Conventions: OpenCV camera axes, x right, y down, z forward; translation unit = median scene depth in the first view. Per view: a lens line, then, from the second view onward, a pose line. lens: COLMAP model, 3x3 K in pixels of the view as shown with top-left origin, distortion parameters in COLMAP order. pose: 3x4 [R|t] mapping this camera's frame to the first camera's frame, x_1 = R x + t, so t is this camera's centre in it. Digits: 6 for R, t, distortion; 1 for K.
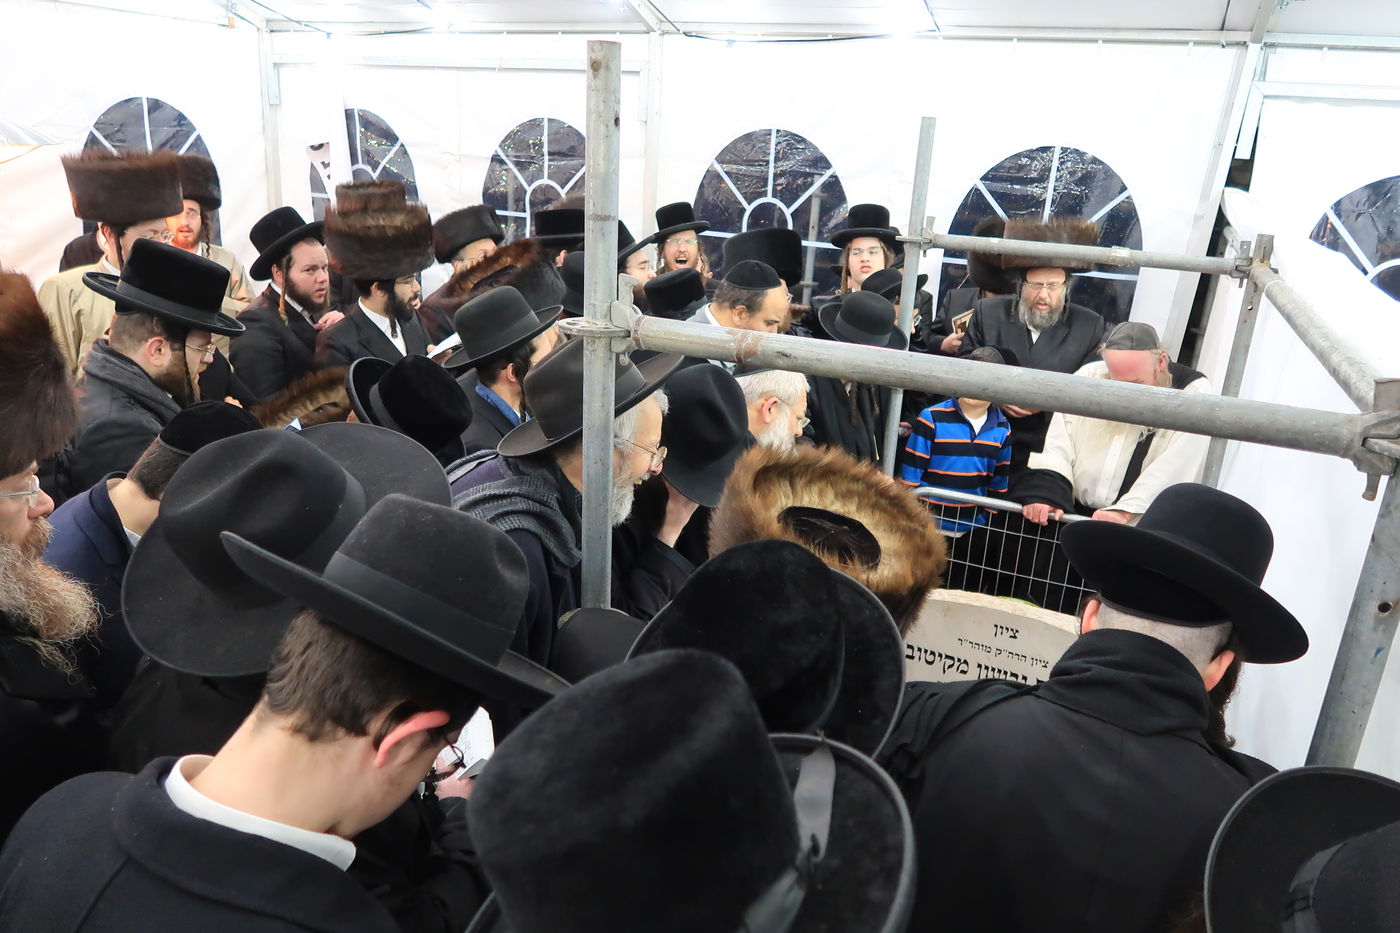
lens RADIAL K [[964.0, 0, 700.0], [0, 964.0, 466.5], [0, 0, 1]] dist [-0.026567, 0.001867]
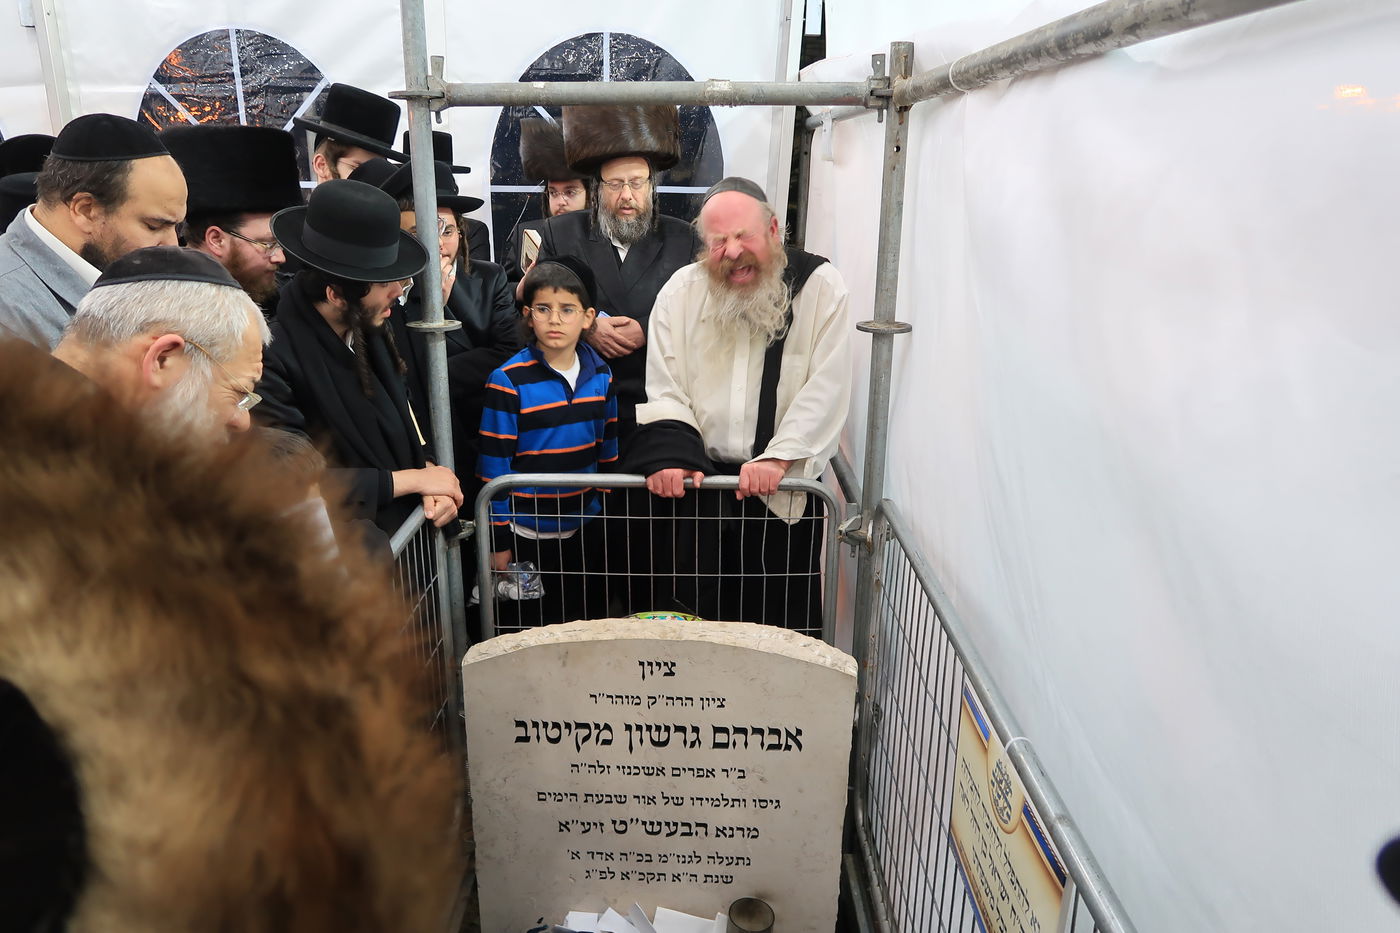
lens RADIAL K [[964.0, 0, 700.0], [0, 964.0, 466.5], [0, 0, 1]] dist [-0.026567, 0.001867]
pose [[0.907876, -0.168499, 0.383886, 0.080425], [0.170408, 0.984938, 0.029310, 0.015260], [-0.383042, 0.038808, 0.922915, 0.261340]]
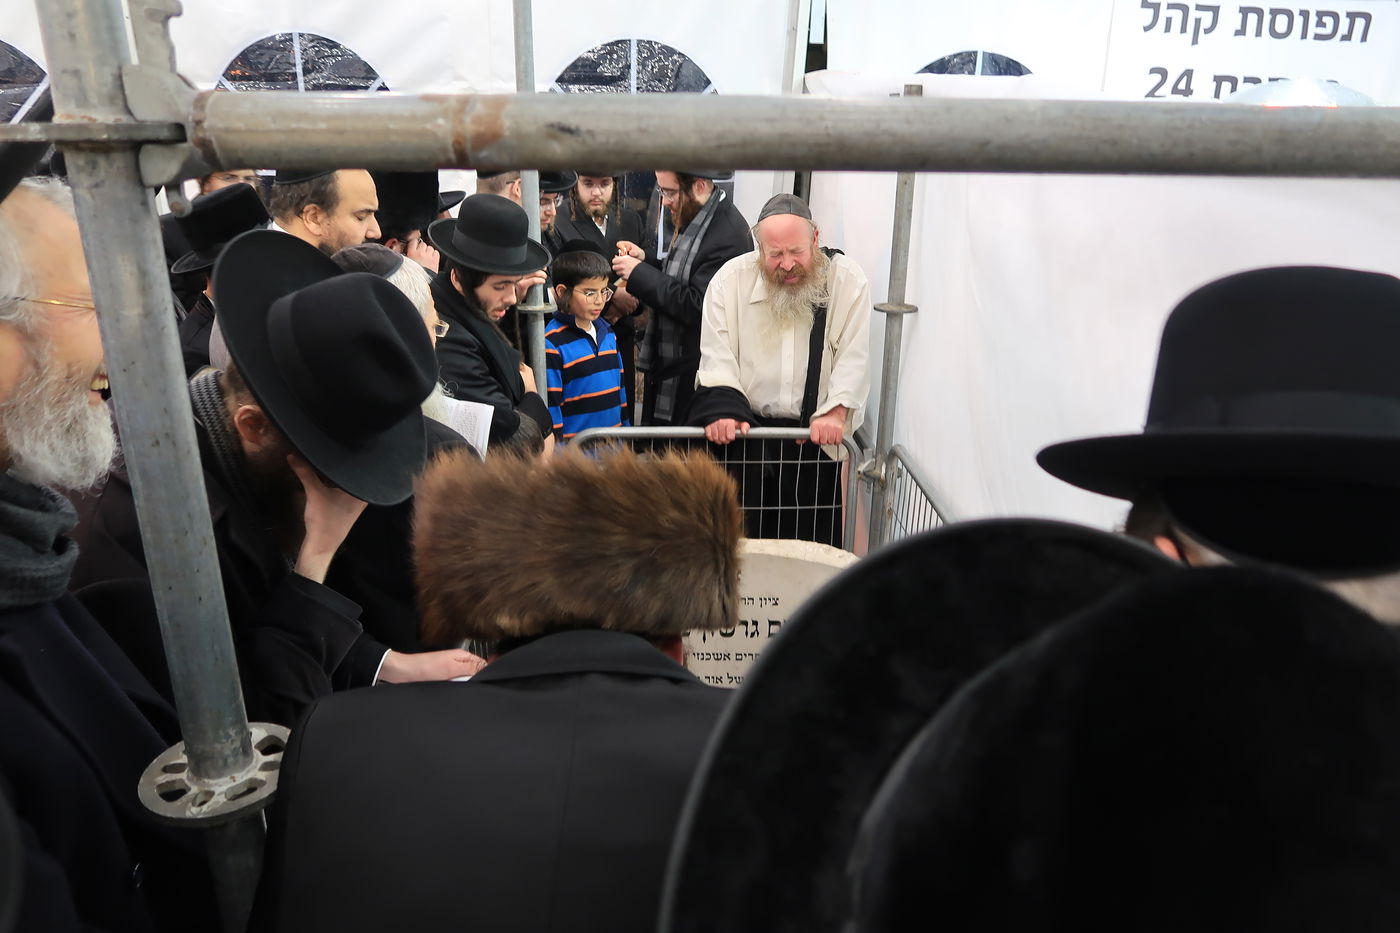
lens RADIAL K [[964.0, 0, 700.0], [0, 964.0, 466.5], [0, 0, 1]] dist [-0.026567, 0.001867]
pose [[0.891374, -0.192499, 0.410362, -0.022679], [0.177298, 0.981280, 0.075195, 0.006339], [-0.417155, 0.005729, 0.908817, 0.163365]]
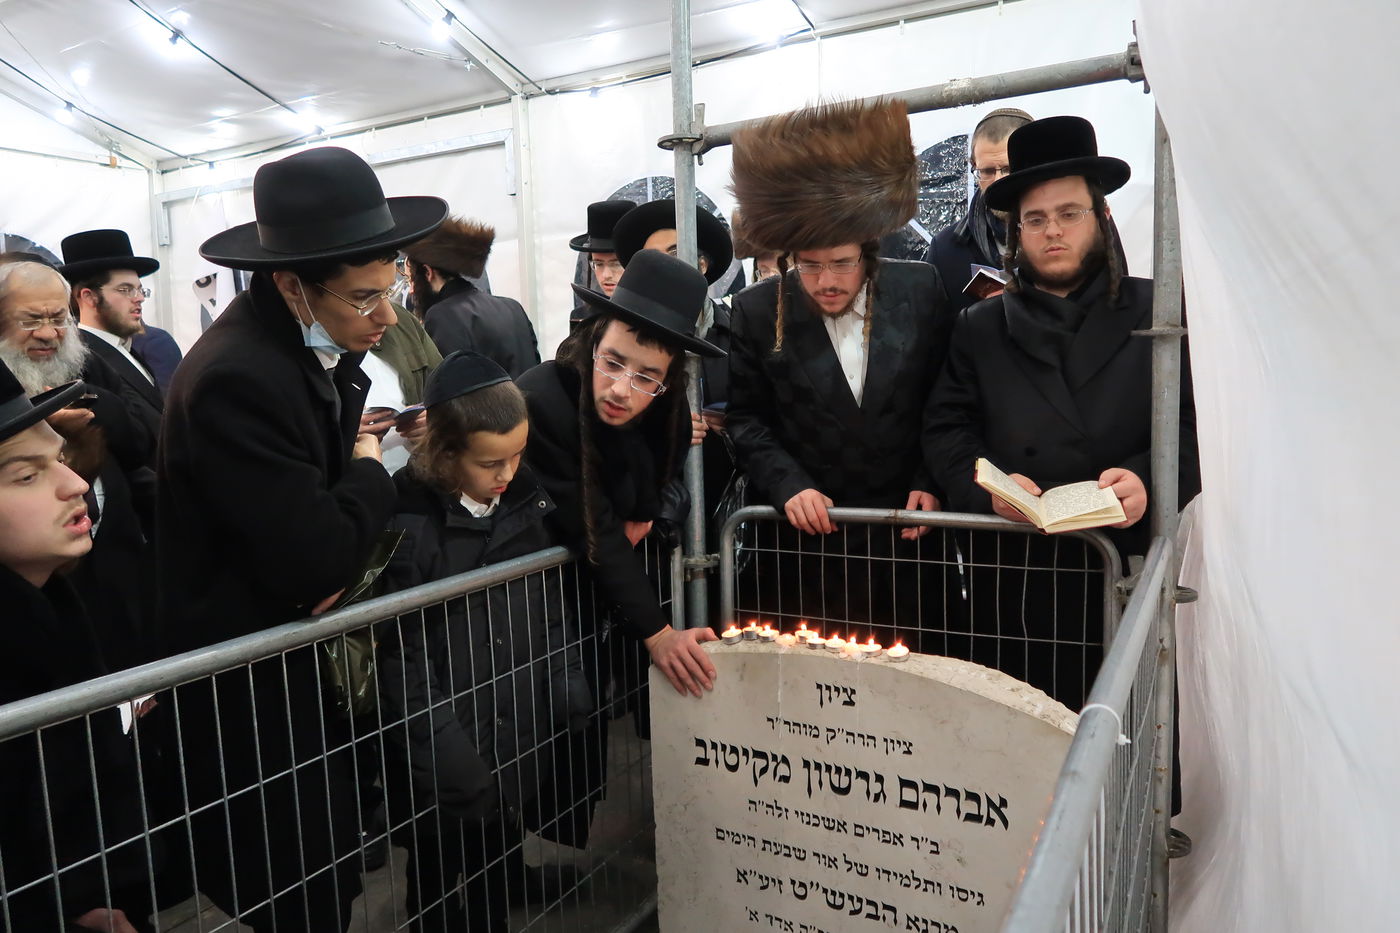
lens RADIAL K [[964.0, 0, 700.0], [0, 964.0, 466.5], [0, 0, 1]] dist [-0.026567, 0.001867]
pose [[0.994129, -0.077216, -0.075801, 0.201248], [0.058428, 0.972703, -0.224576, 0.112700], [0.091073, 0.218829, 0.971504, 0.279717]]
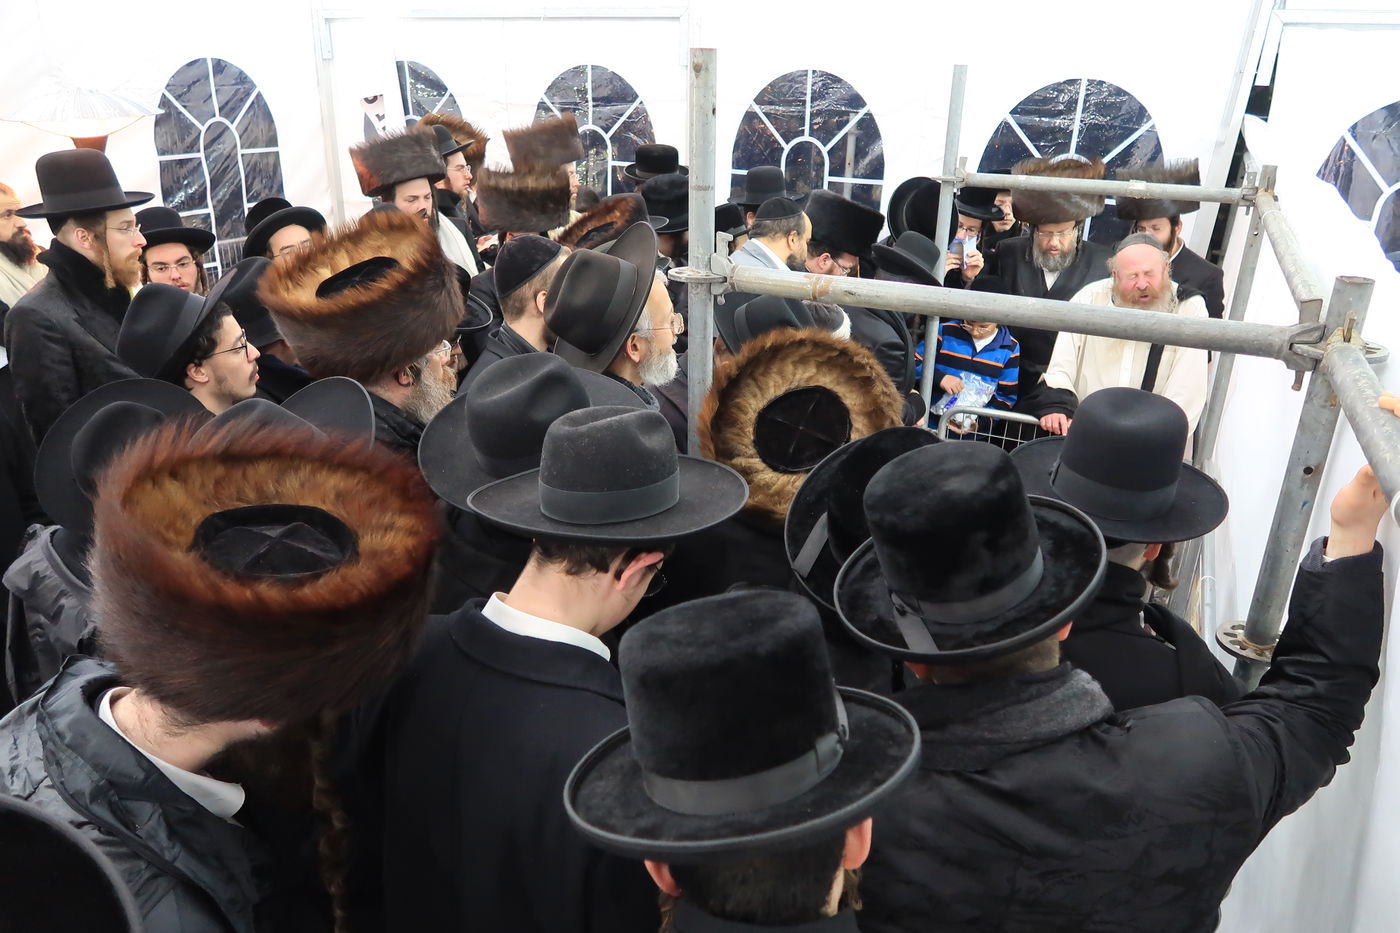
lens RADIAL K [[966.0, 0, 700.0], [0, 966.0, 466.5], [0, 0, 1]] dist [-0.013145, -0.002065]
pose [[0.999184, -0.024267, -0.032281, -0.023300], [0.026380, 0.997422, 0.066736, 0.007311], [0.030578, -0.067533, 0.997248, -0.094097]]
